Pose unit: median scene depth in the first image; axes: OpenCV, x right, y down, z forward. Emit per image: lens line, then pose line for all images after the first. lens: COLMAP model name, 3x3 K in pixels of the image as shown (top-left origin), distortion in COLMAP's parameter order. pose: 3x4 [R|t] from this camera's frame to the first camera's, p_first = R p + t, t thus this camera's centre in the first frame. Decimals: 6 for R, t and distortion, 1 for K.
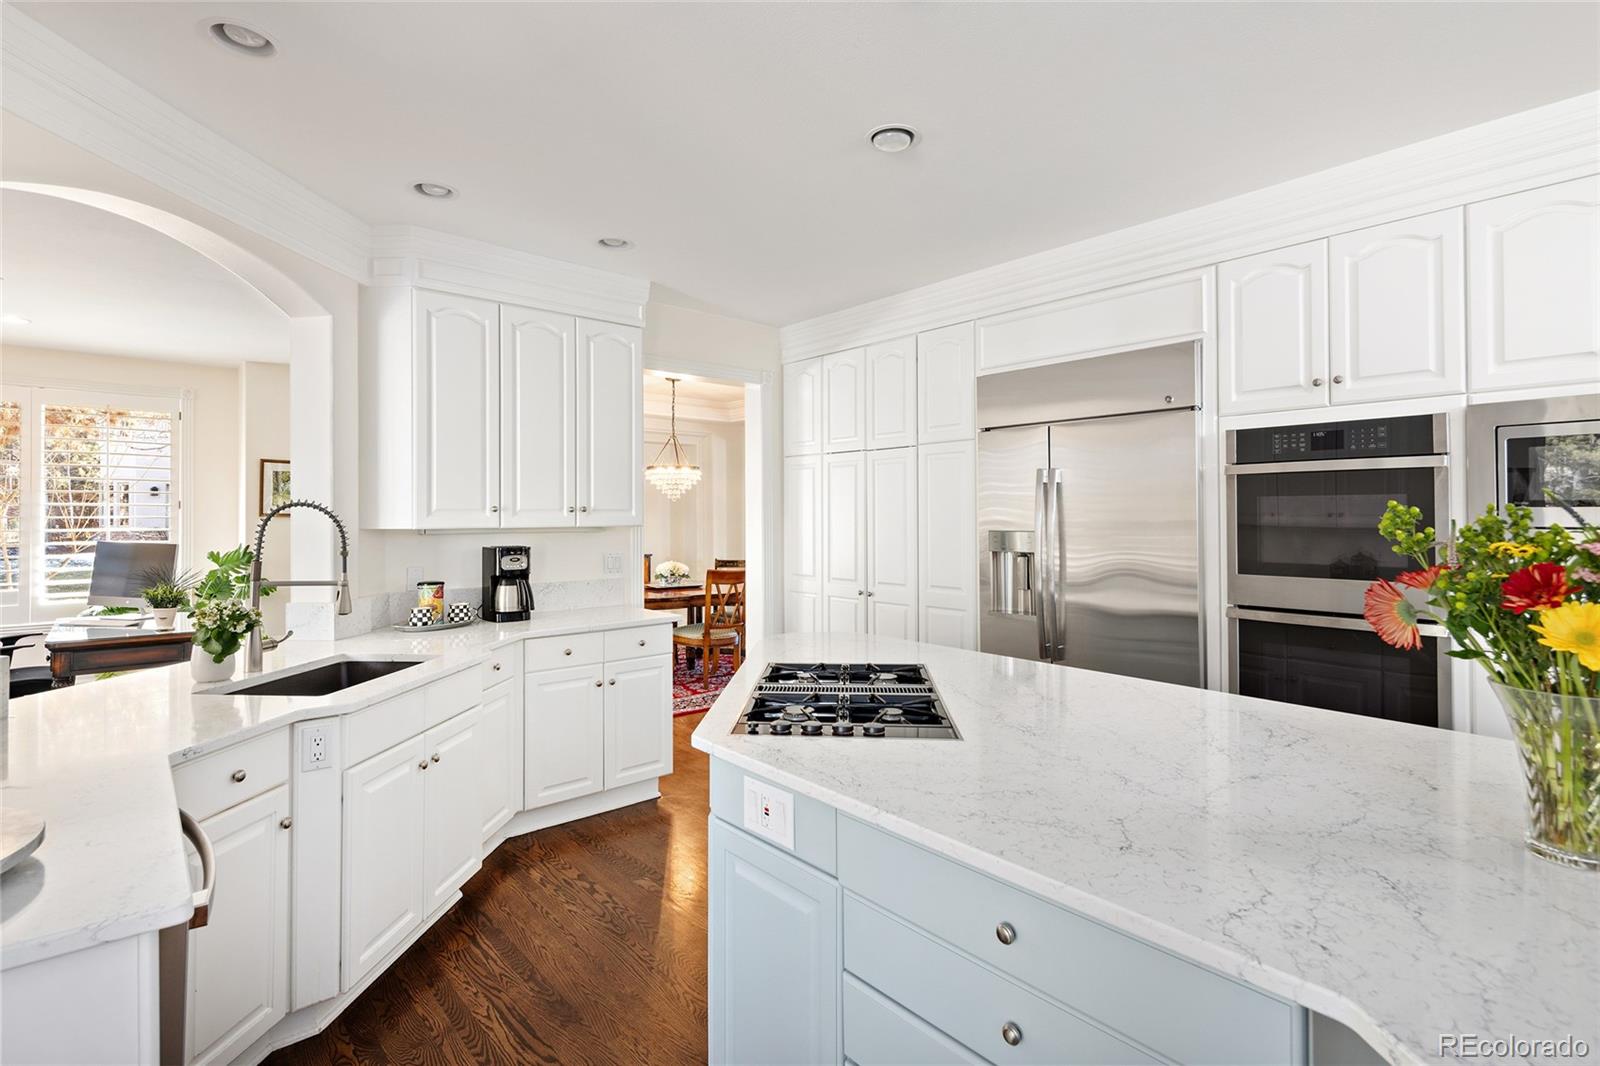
lens RADIAL K [[774.0, 0, 791.6], [0, 774.0, 512.2], [0, 0, 1]] dist [0.000751, 0.000087]
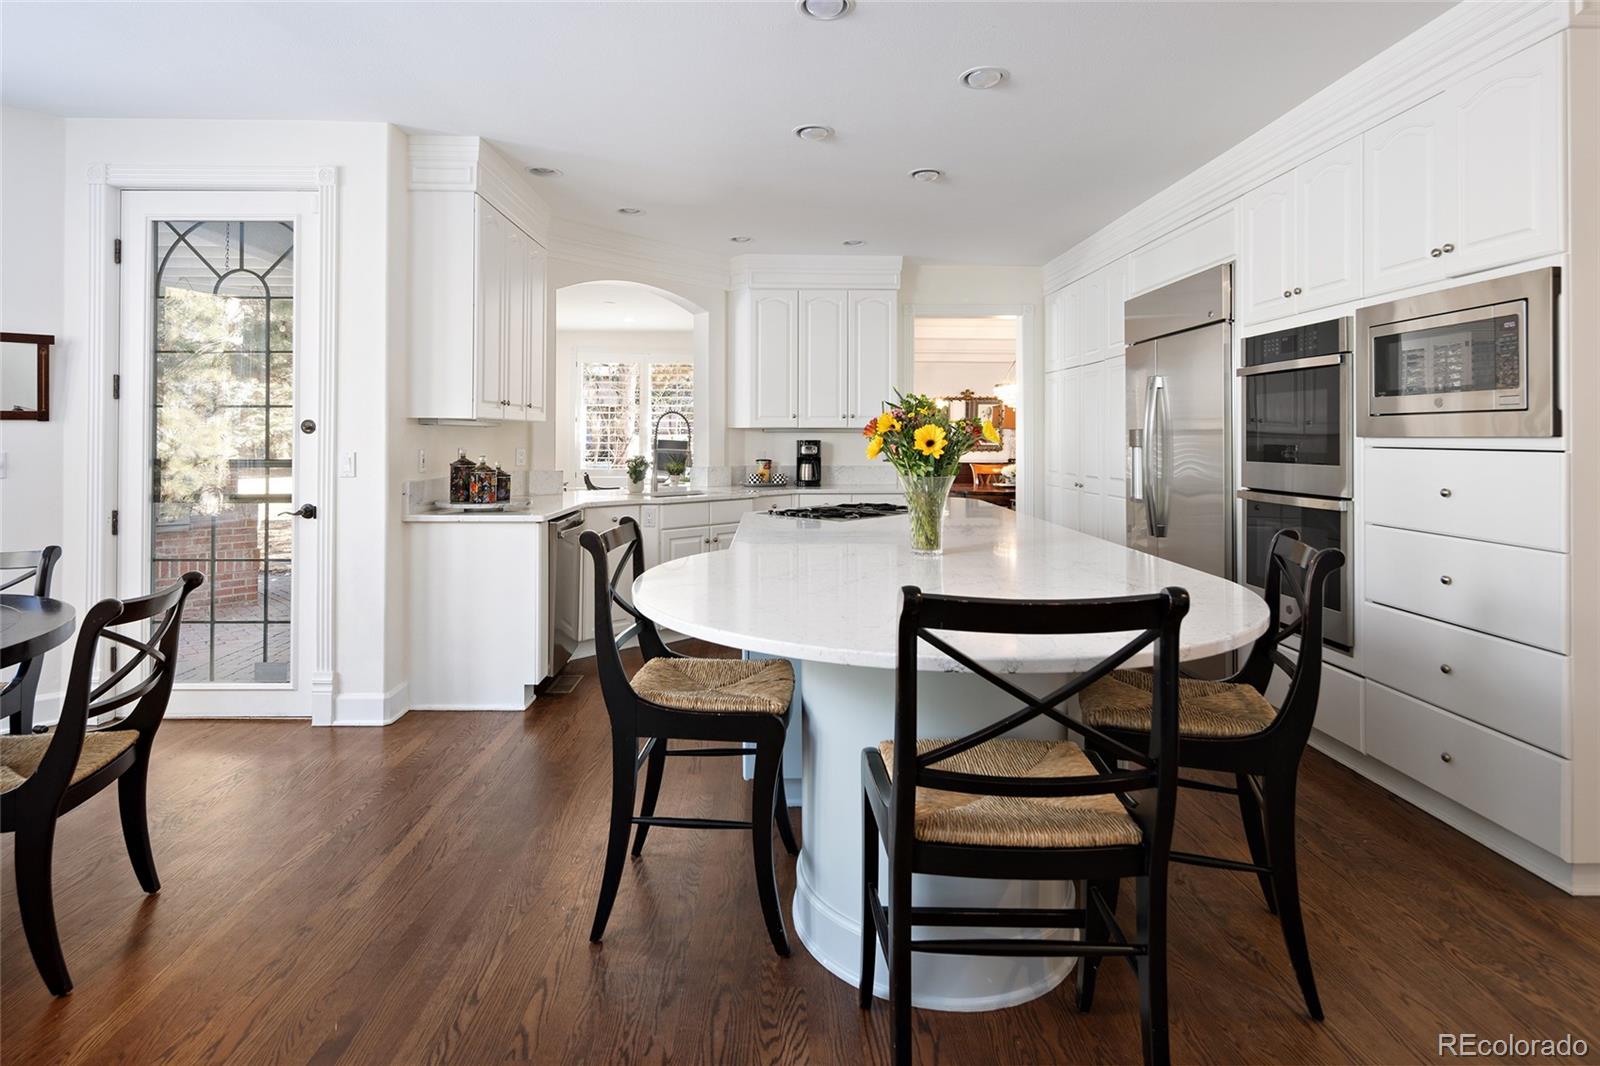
lens RADIAL K [[792.0, 0, 767.3], [0, 792.0, 429.9], [0, 0, 1]] dist [0.010220, 0.000386]
pose [[0.764719, -0.001495, -0.644362, 0.656242], [0.000682, 0.999999, -0.001511, 0.028126], [0.644364, 0.000716, 0.764719, -0.318434]]
